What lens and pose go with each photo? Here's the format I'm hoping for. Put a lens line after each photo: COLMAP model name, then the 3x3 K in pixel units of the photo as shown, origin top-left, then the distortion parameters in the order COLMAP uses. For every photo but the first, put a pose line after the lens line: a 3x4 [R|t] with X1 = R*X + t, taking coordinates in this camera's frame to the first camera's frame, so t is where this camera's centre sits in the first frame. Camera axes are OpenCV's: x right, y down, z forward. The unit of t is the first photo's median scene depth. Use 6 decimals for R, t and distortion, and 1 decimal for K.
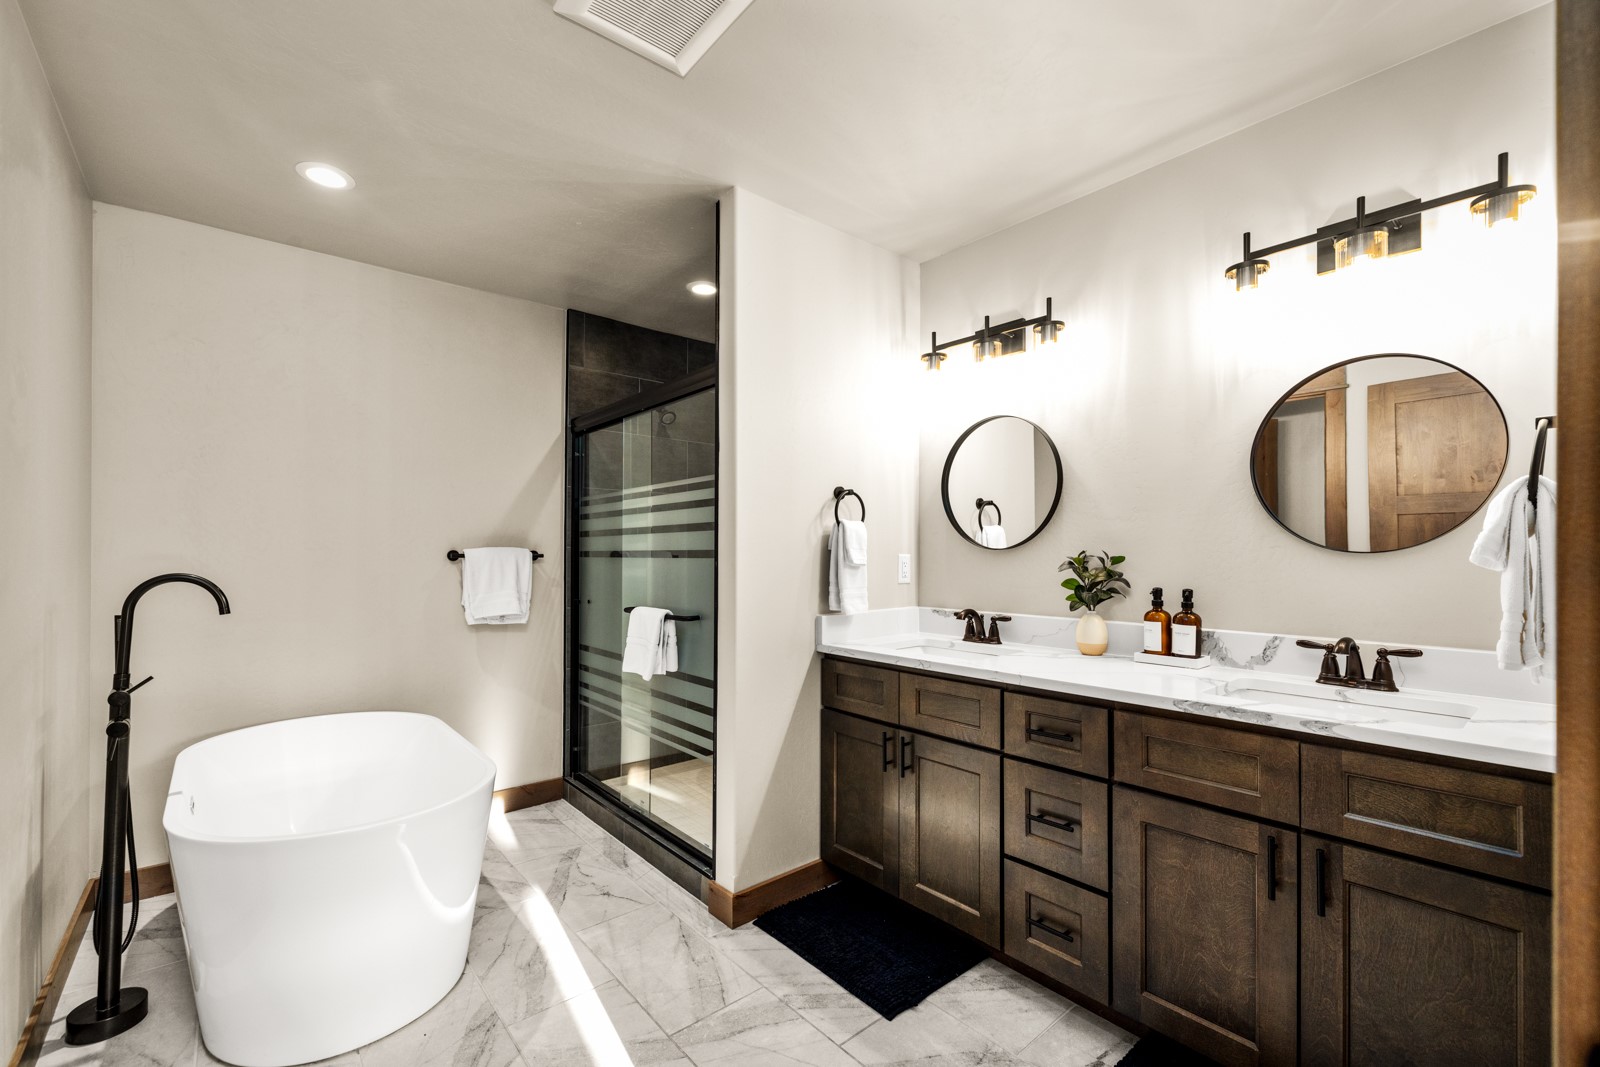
lens RADIAL K [[684.6, 0, 784.9], [0, 684.6, 545.5], [0, 0, 1]] dist [0.001410, 0.000098]
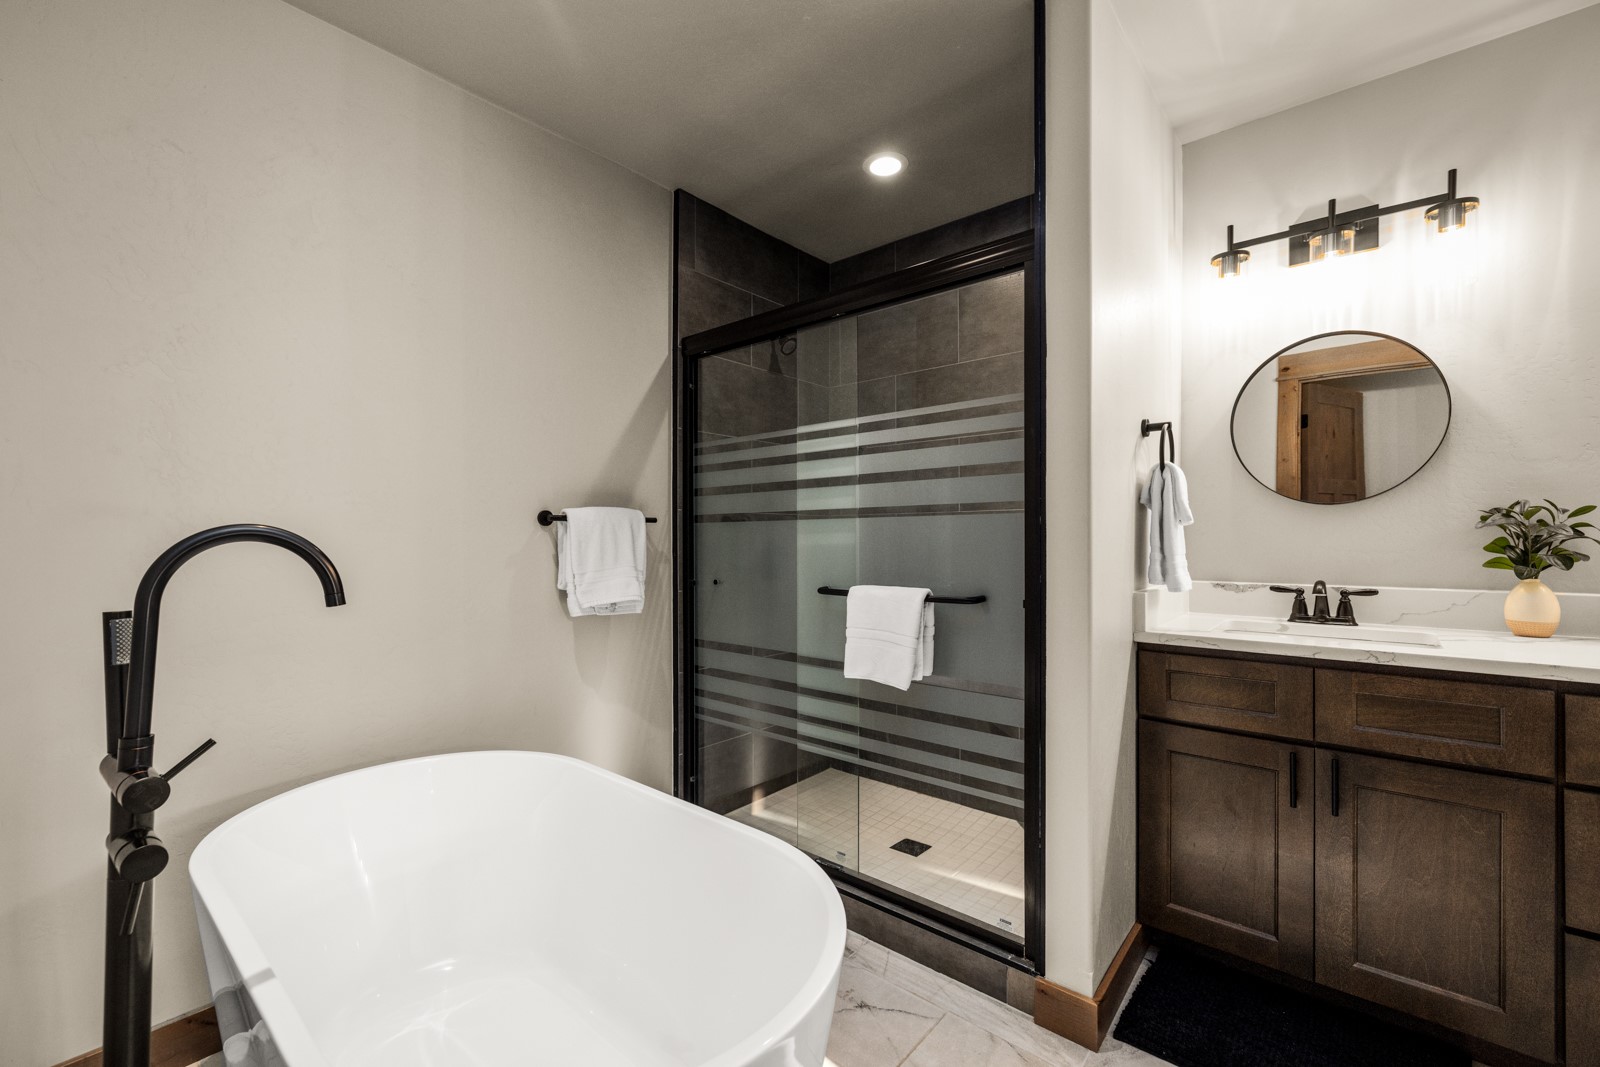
lens RADIAL K [[671.6, 0, 792.2], [0, 671.6, 540.3], [0, 0, 1]] dist [-0.000380, -0.000020]
pose [[0.986574, -0.004980, 0.163237, -0.435400], [0.002822, 0.999906, 0.013446, 0.036170], [-0.163288, -0.012804, 0.986495, 0.357042]]
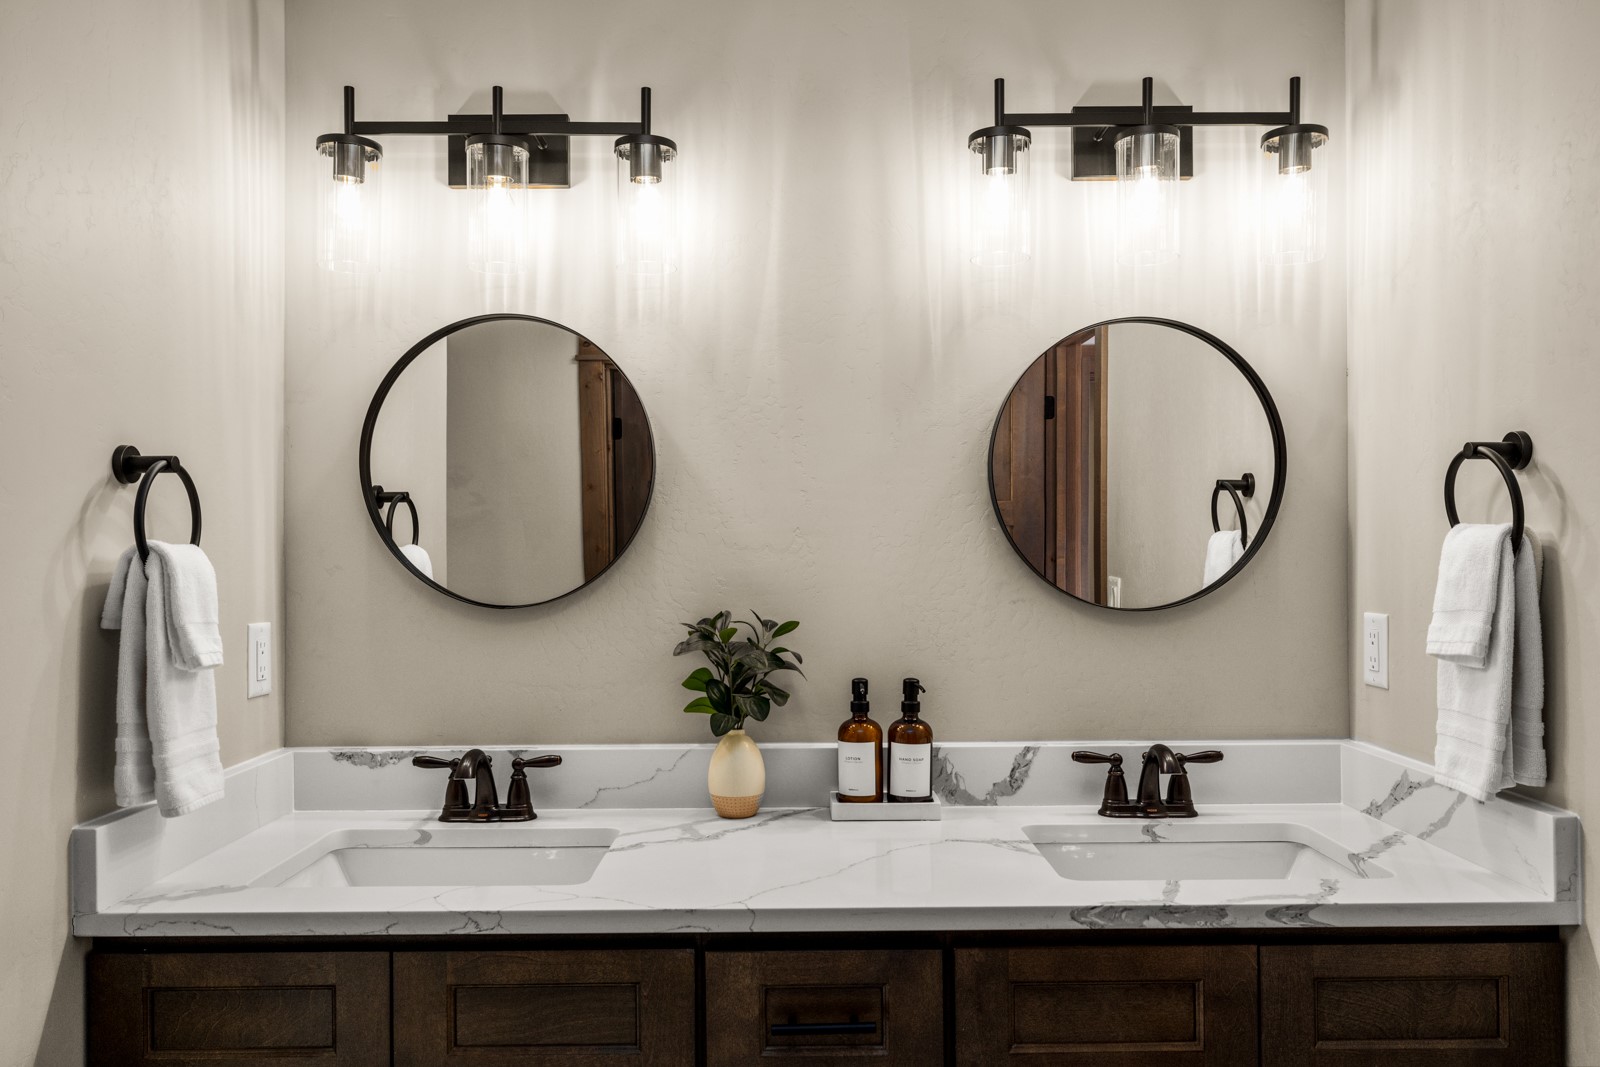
lens RADIAL K [[1146.0, 0, 801.6], [0, 1146.0, 556.2], [0, 0, 1]] dist [0.001463, -0.000517]
pose [[0.634975, -0.003975, 0.772523, -0.160391], [-0.000715, 0.999983, 0.005734, -0.034257], [-0.772533, -0.004193, 0.634961, 0.378180]]
